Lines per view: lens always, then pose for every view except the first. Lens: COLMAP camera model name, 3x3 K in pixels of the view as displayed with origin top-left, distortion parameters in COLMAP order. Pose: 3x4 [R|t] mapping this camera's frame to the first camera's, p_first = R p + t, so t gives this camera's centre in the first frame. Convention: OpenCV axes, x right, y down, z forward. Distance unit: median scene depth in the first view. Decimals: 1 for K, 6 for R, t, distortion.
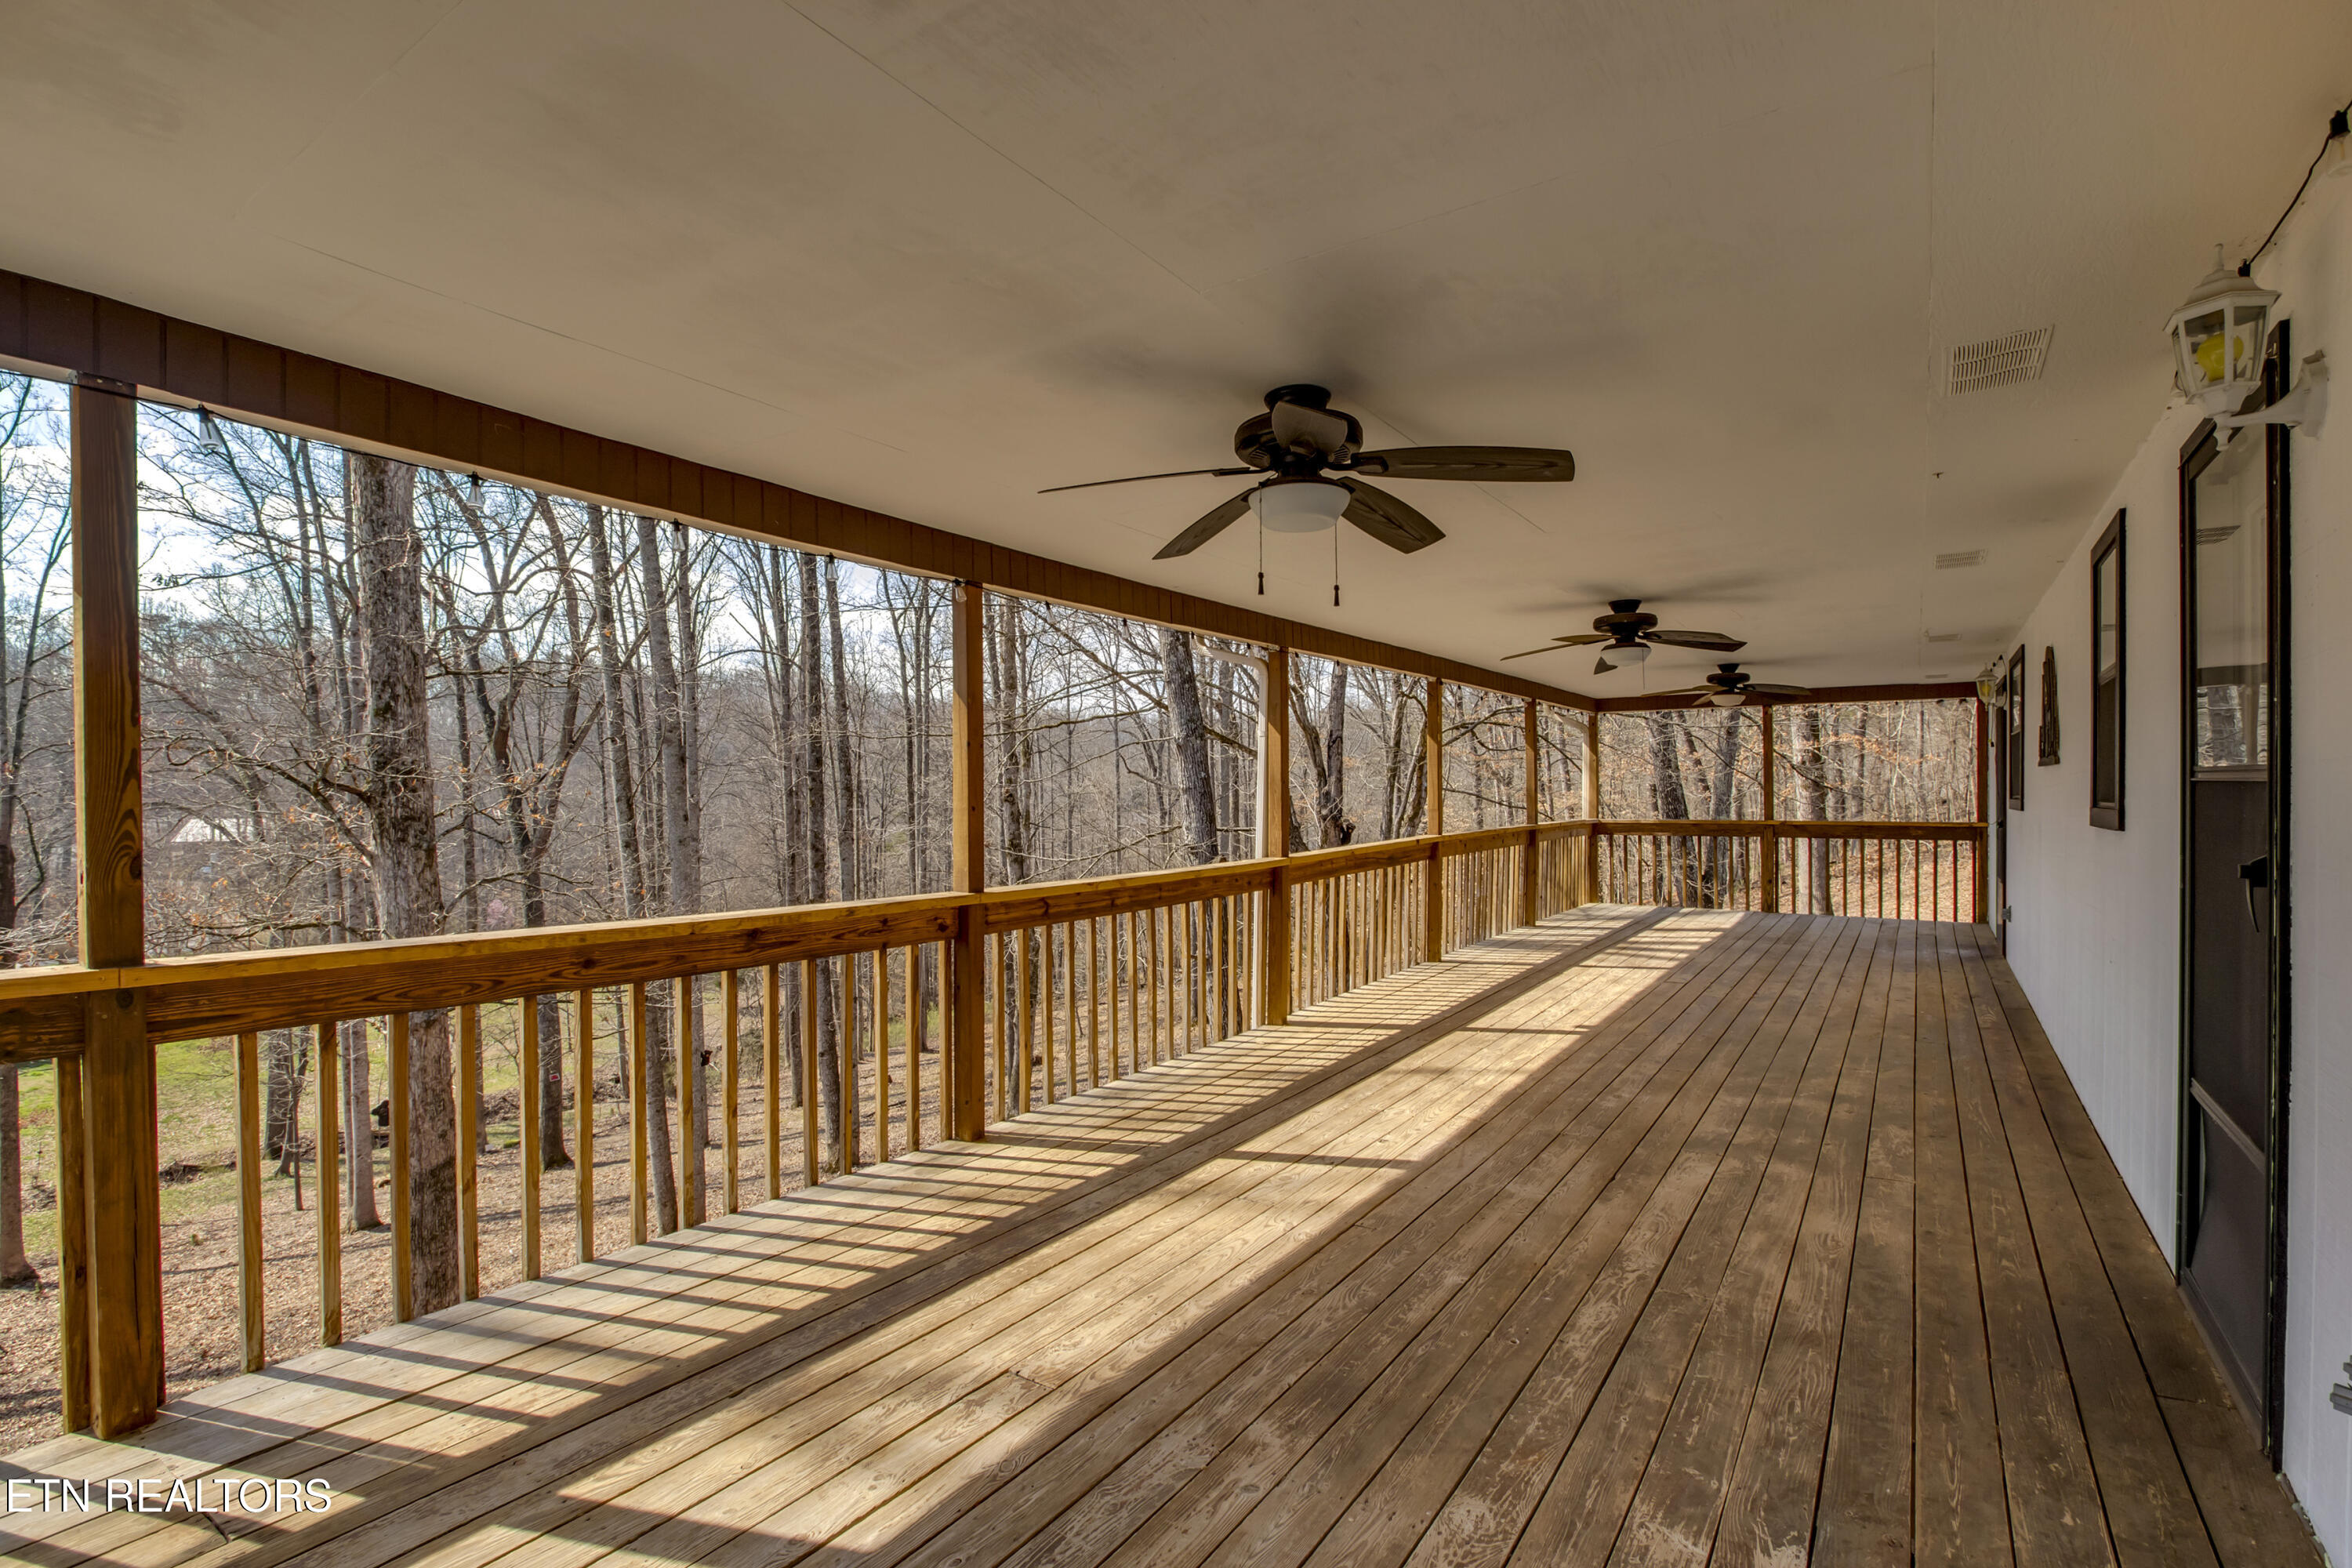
lens RADIAL K [[1112.0, 0, 1184.0], [0, 1112.0, 781.1], [0, 0, 1]] dist [-0.018490, 0.001535]
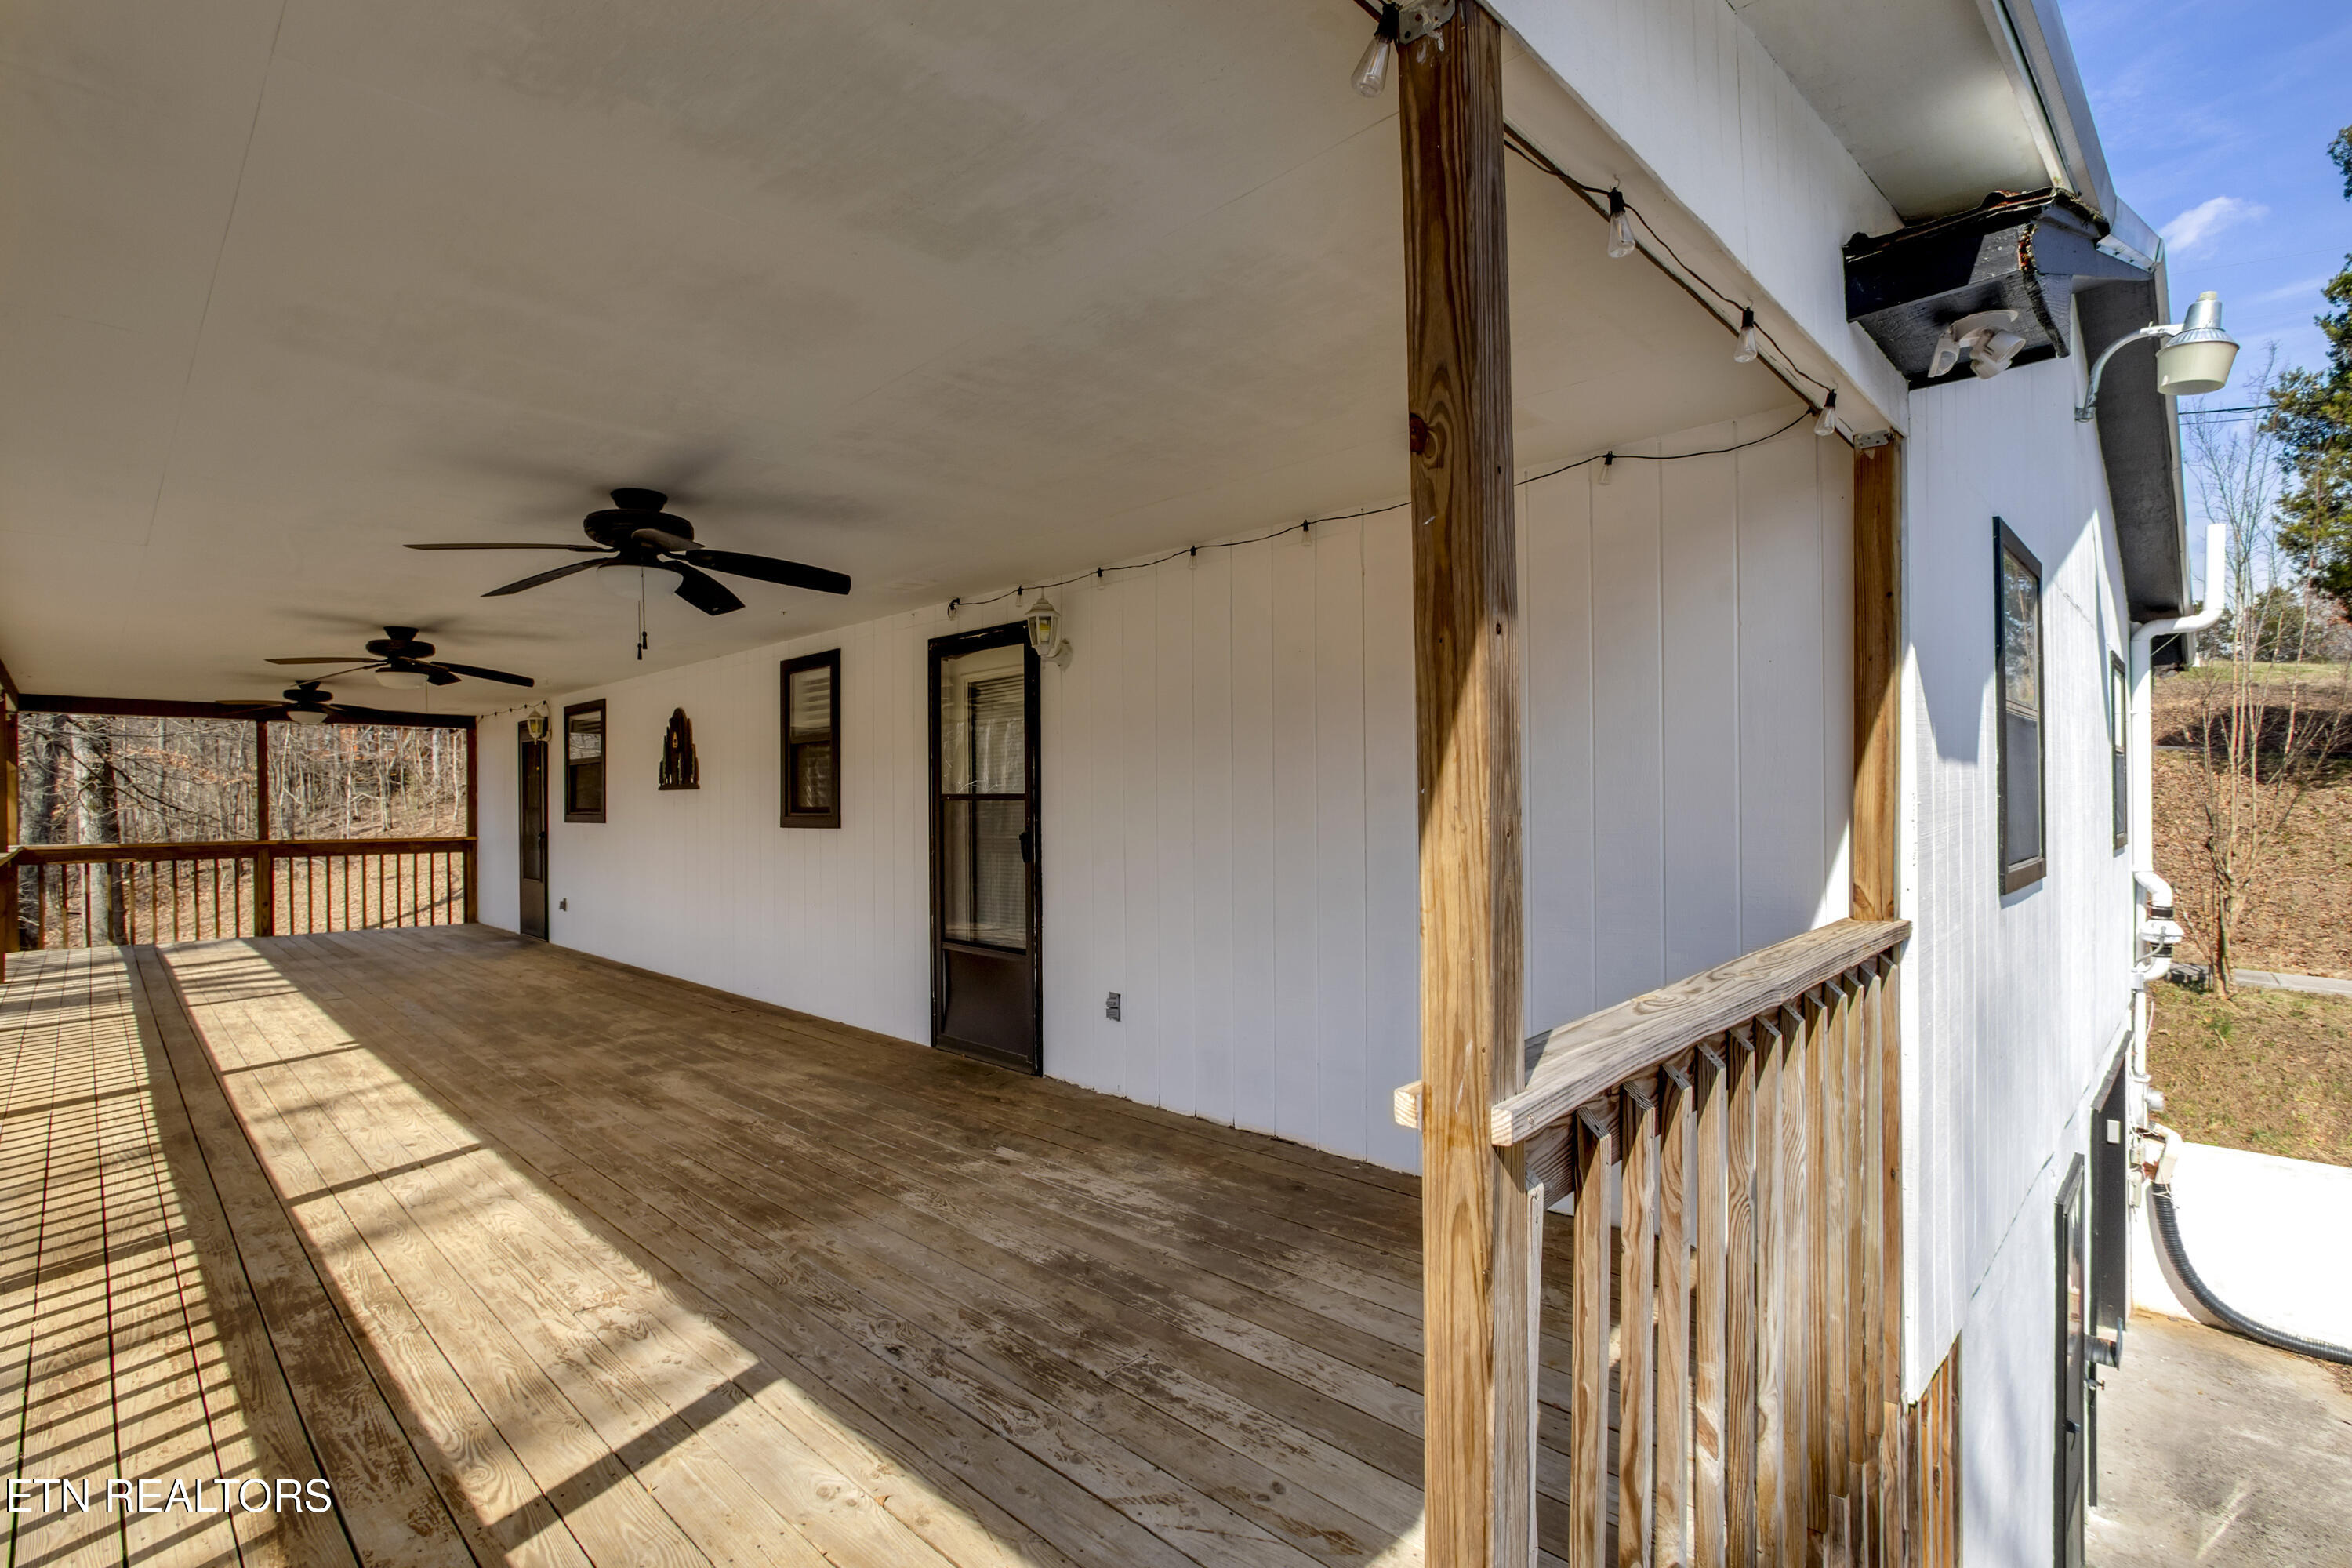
lens RADIAL K [[1112.0, 0, 1188.7], [0, 1112.0, 794.3], [0, 0, 1]] dist [-0.018490, 0.001535]
pose [[0.180652, 0.007794, 0.983516, -0.490756], [-0.002388, 0.999969, -0.007486, 0.001602], [-0.983544, -0.000996, 0.180665, 0.070159]]
